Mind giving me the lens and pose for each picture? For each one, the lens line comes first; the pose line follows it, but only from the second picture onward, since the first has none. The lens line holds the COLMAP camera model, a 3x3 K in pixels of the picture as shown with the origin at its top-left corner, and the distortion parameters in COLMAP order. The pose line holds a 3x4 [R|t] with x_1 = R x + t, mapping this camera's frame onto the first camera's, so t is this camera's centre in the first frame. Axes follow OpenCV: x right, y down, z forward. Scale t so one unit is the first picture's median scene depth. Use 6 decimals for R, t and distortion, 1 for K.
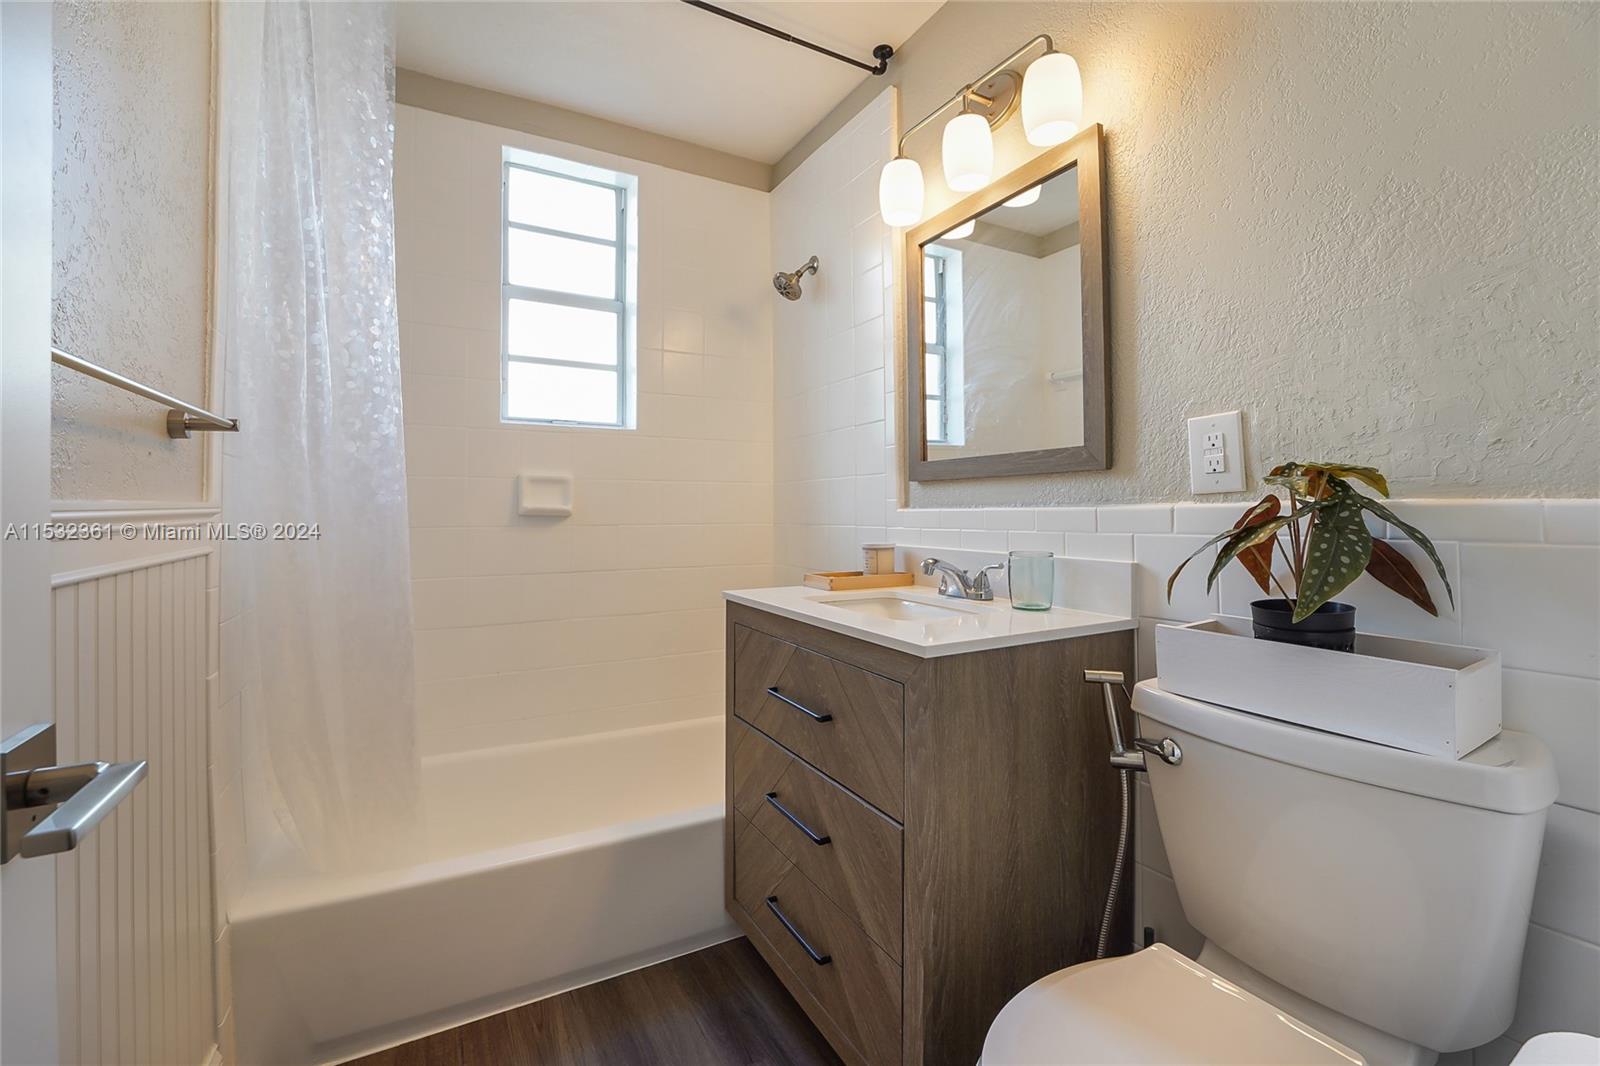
lens RADIAL K [[620.0, 0, 769.7], [0, 620.0, 505.5], [0, 0, 1]] dist [-0.000532, -0.000028]
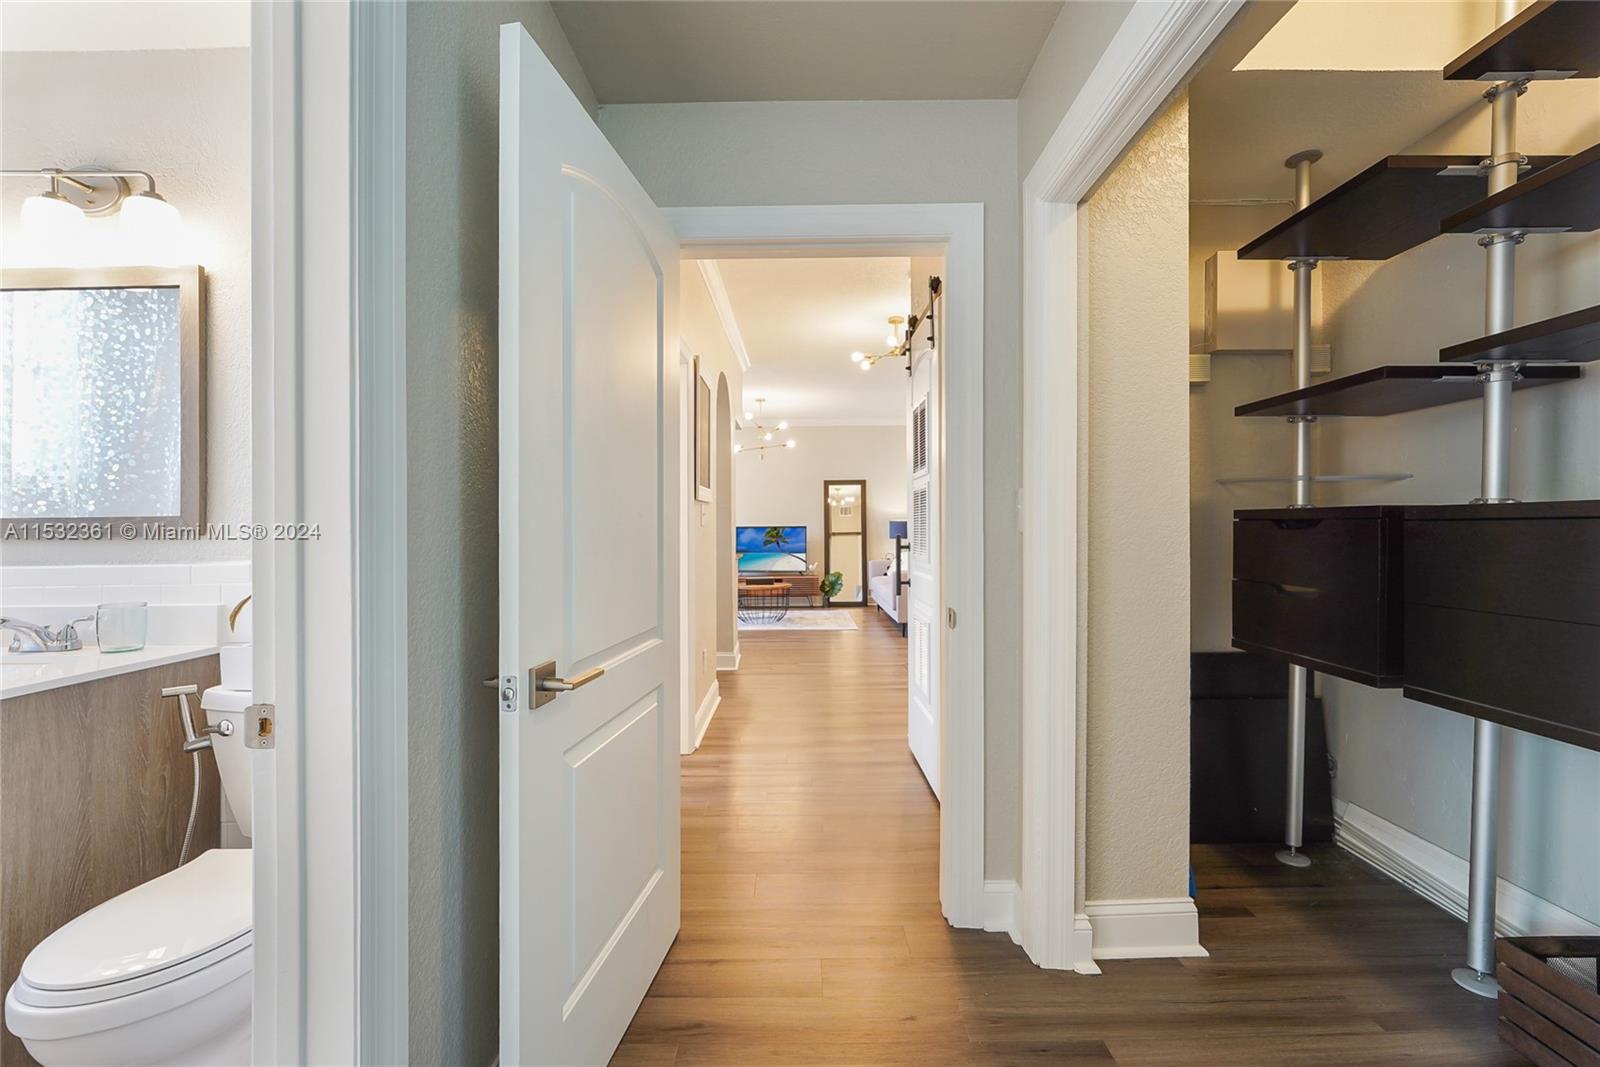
lens RADIAL K [[661.3, 0, 798.9], [0, 661.3, 524.2], [0, 0, 1]] dist [-0.032478, 0.011681]
pose [[0.442413, 0.007914, 0.896777, -0.142742], [-0.005424, 0.999966, -0.006148, -0.089421], [-0.896795, -0.002144, 0.442441, -0.831867]]
